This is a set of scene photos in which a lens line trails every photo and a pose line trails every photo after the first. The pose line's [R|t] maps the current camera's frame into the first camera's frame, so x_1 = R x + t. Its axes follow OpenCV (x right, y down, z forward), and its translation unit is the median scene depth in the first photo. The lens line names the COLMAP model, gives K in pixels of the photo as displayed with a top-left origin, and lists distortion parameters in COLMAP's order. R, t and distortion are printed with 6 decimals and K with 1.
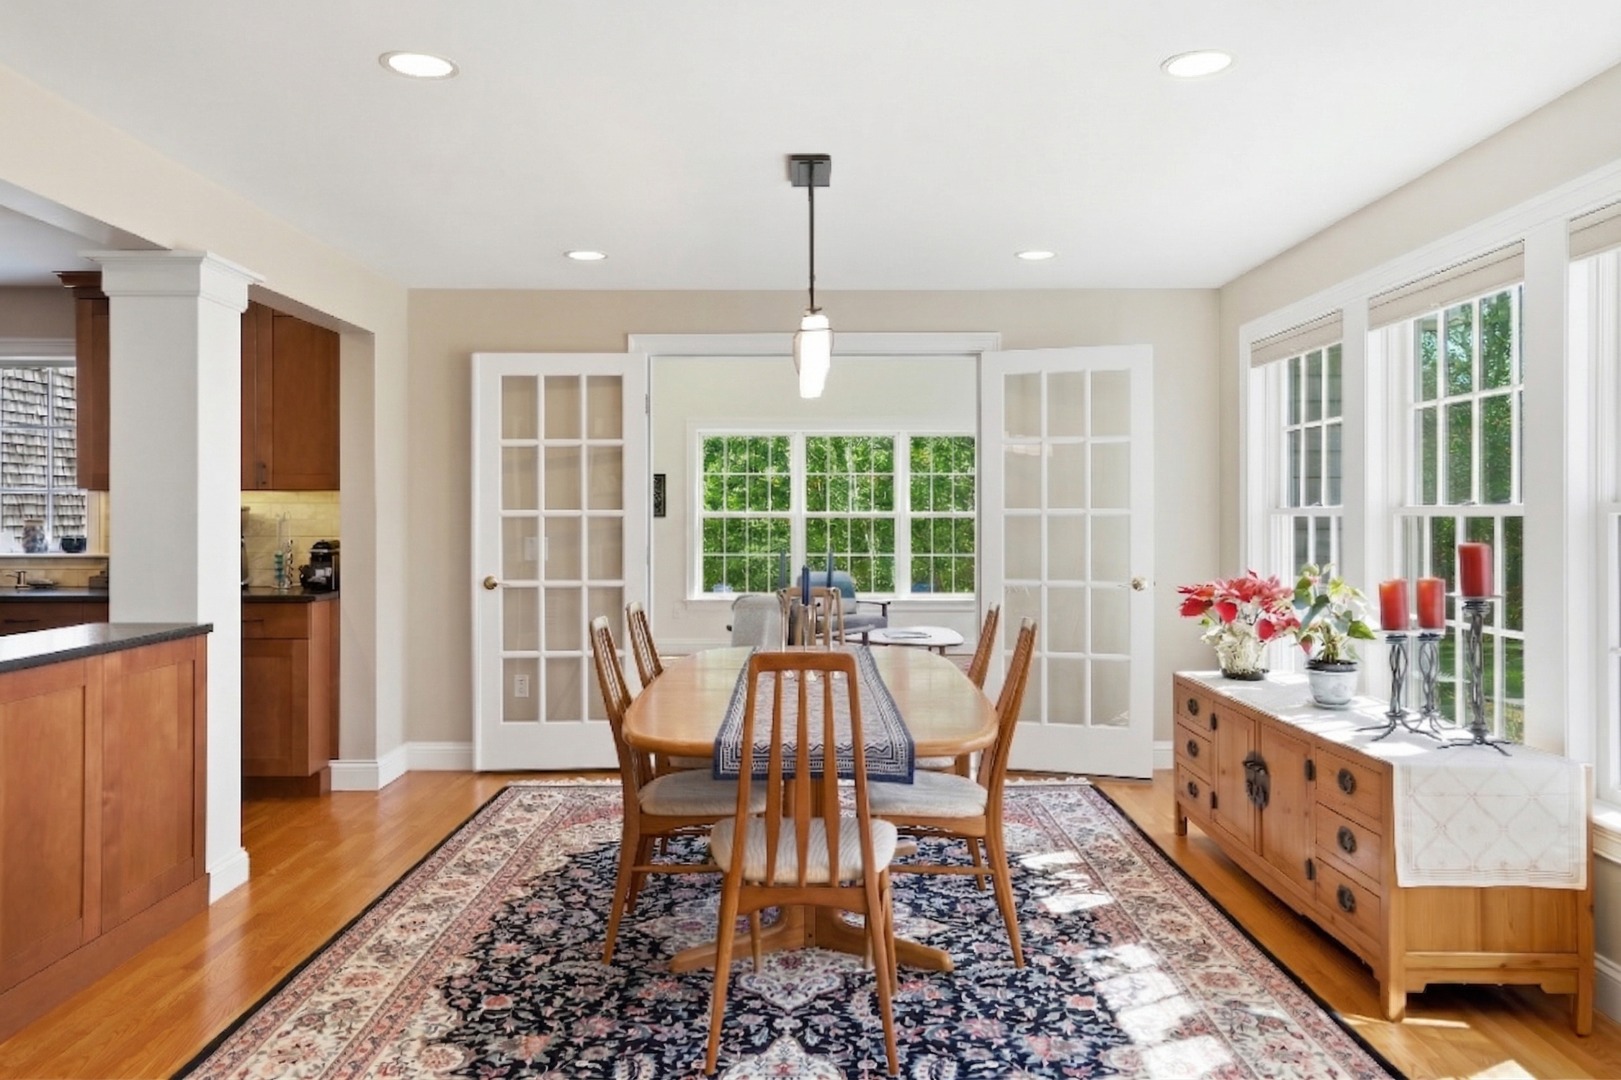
lens RADIAL K [[1162.6, 0, 807.3], [0, 1162.6, 536.5], [0, 0, 1]] dist [0.002328, 0.008411]
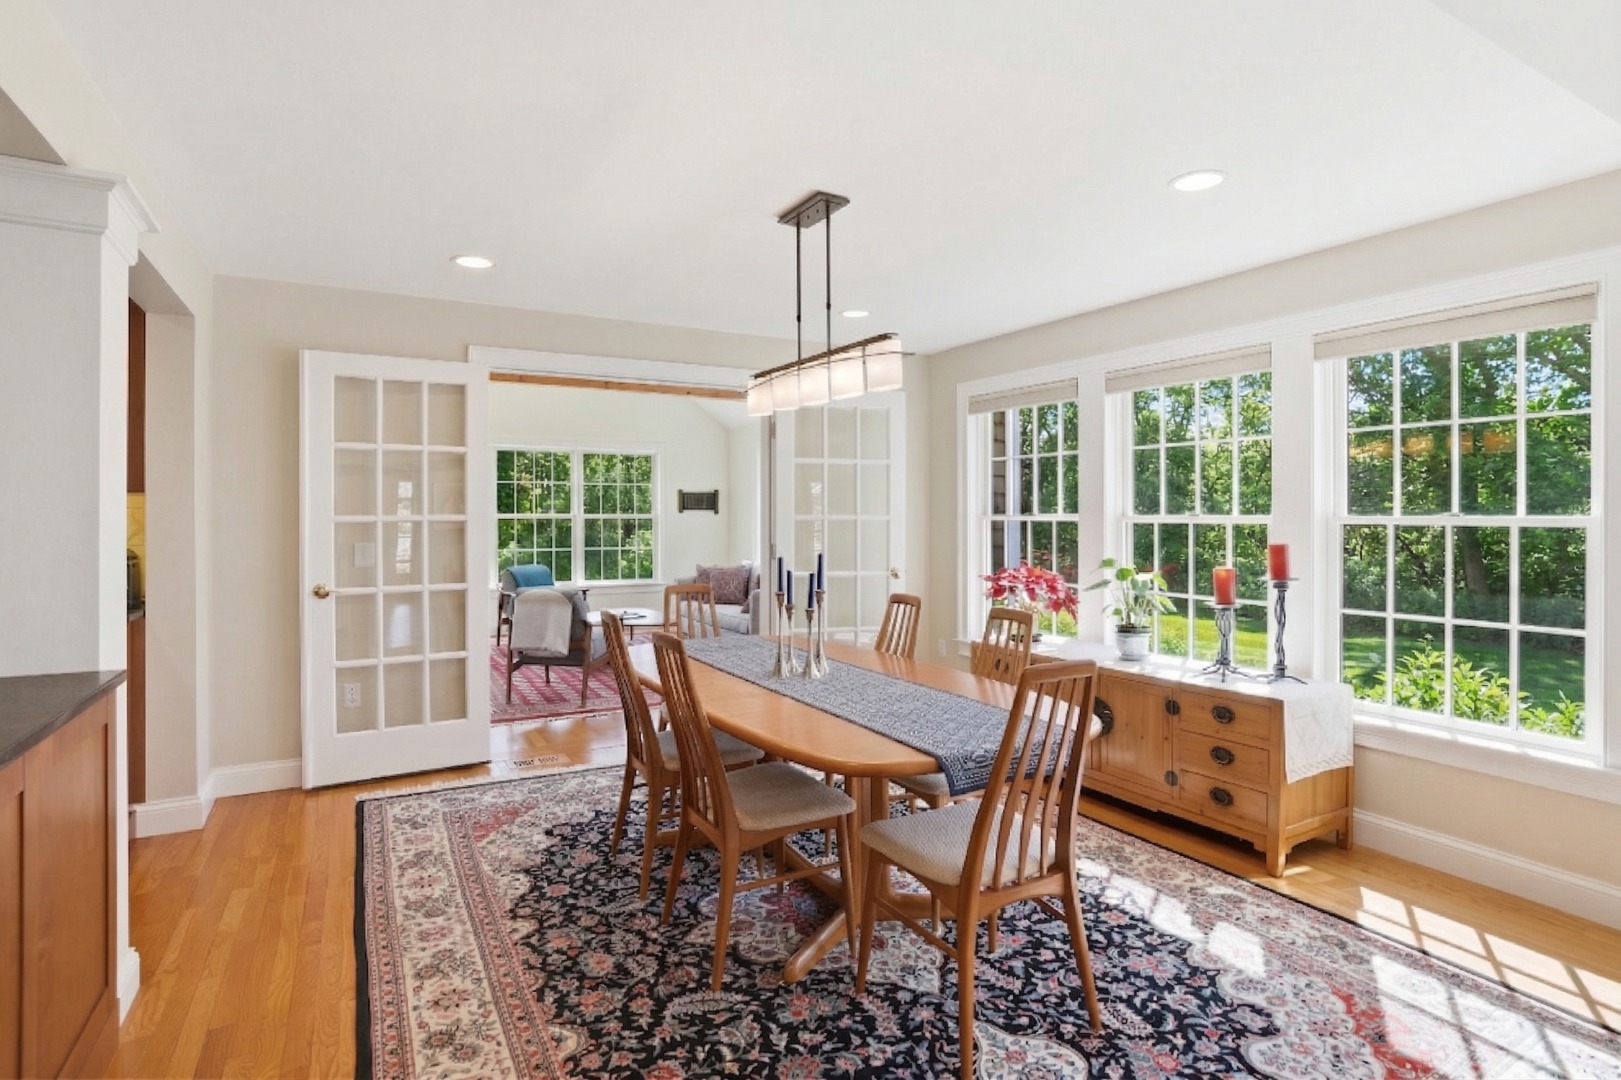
lens RADIAL K [[829.4, 0, 815.6], [0, 829.4, 529.2], [0, 0, 1]] dist [-0.041631, 0.002363]
pose [[0.866453, -0.005231, 0.499231, -0.341842], [0.005121, 0.999986, 0.001589, -0.013372], [-0.499232, 0.001180, 0.866467, 0.287726]]
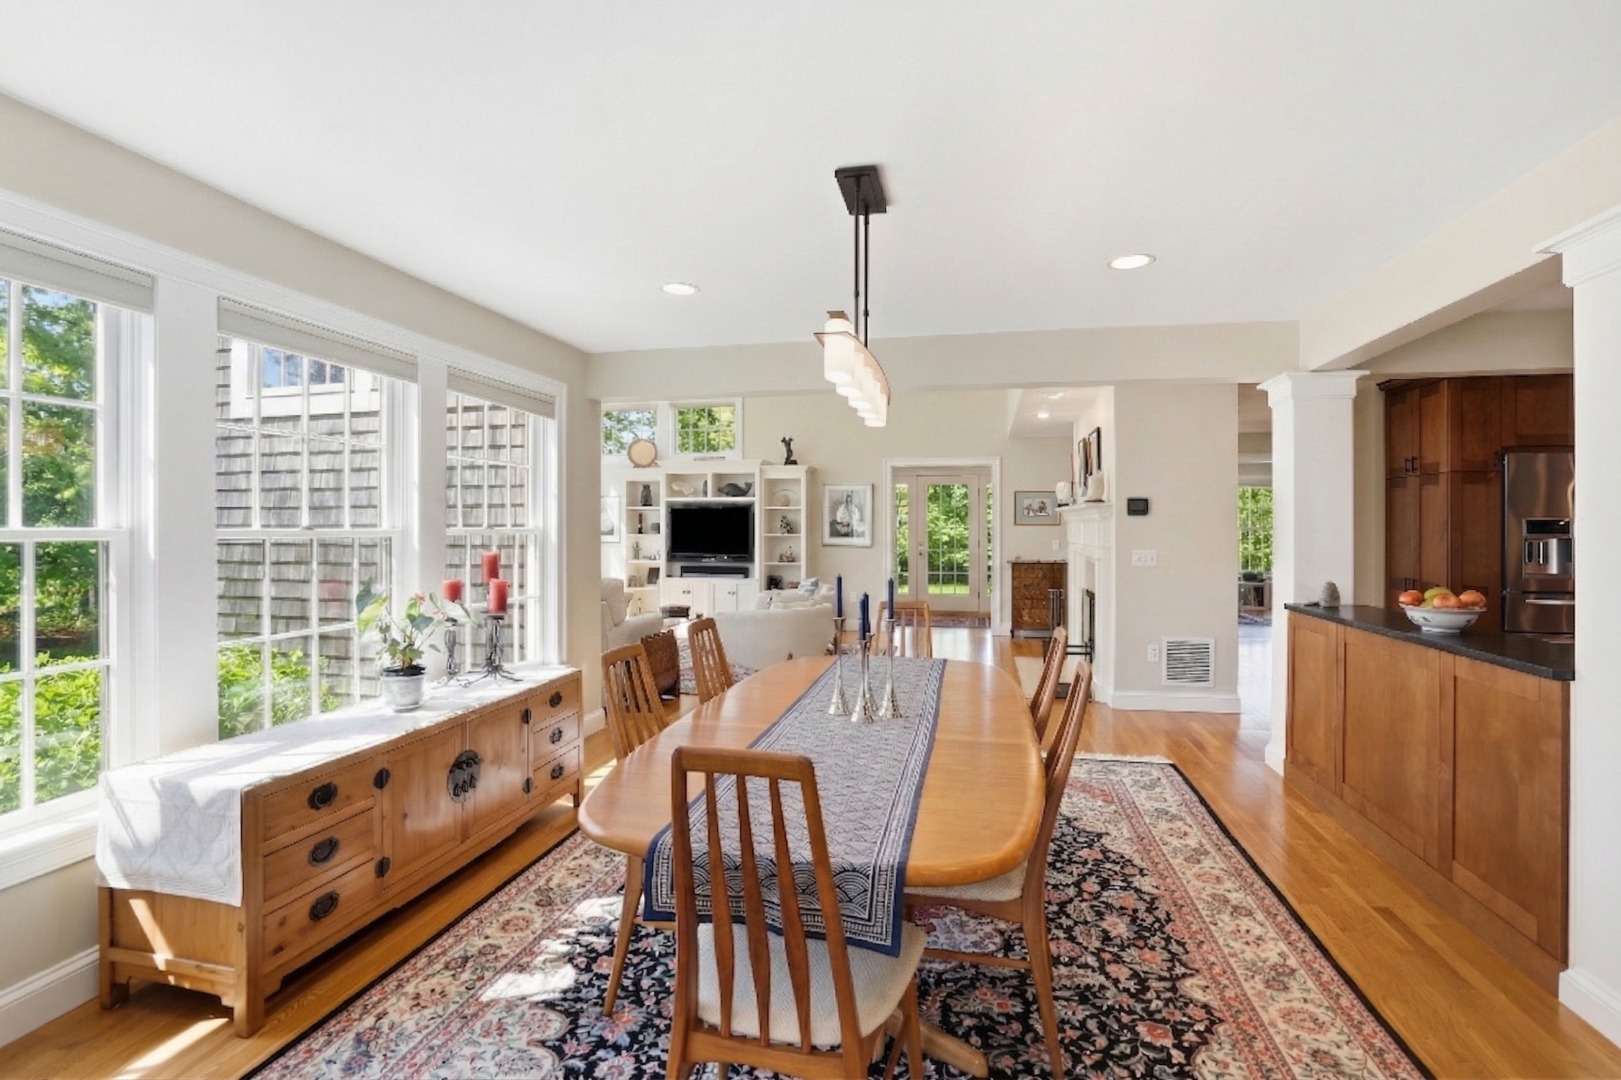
lens RADIAL K [[717.3, 0, 803.7], [0, 717.3, 532.3], [0, 0, 1]] dist [-0.035650, -0.000413]
pose [[-0.973622, -0.006686, 0.228068, -0.076036], [-0.002448, 0.999819, 0.018861, -0.034664], [-0.228153, 0.017806, -0.973462, 1.441232]]
